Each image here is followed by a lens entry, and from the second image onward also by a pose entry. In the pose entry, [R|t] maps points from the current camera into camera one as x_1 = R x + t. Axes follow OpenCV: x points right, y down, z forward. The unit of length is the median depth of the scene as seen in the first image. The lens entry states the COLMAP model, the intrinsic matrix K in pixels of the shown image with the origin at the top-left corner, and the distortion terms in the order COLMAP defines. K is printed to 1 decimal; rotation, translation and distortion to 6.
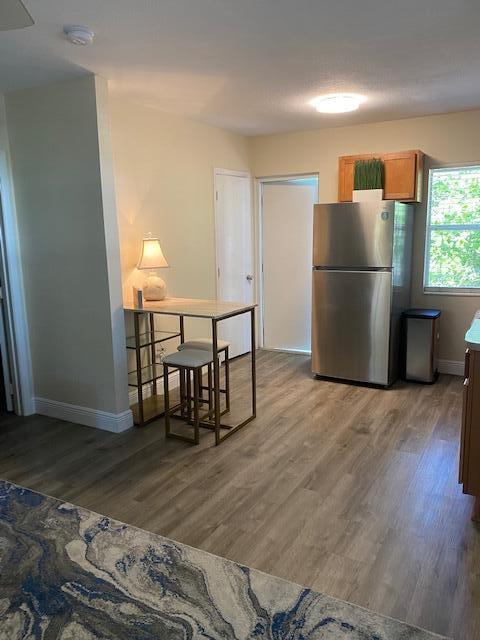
lens RADIAL K [[492.3, 0, 244.3], [0, 492.3, 316.7], [0, 0, 1]] dist [0.043442, -0.051865]
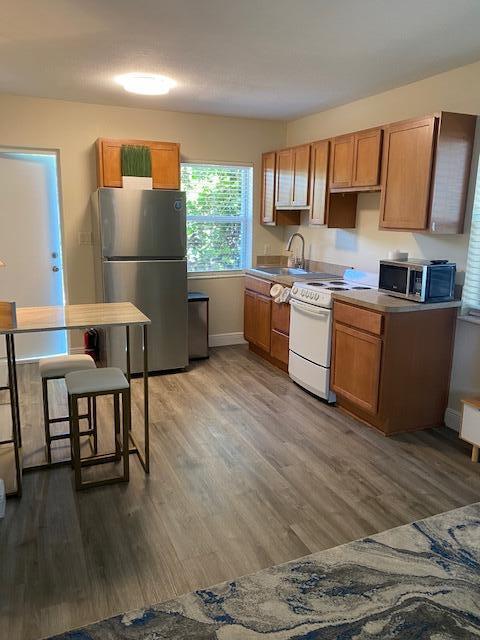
lens RADIAL K [[492.3, 0, 244.3], [0, 492.3, 316.7], [0, 0, 1]] dist [0.043442, -0.051865]
pose [[0.596972, -0.139427, 0.790053, -0.526932], [0.115473, 0.989461, 0.087365, -0.053049], [-0.793908, 0.039075, 0.606781, 0.303800]]
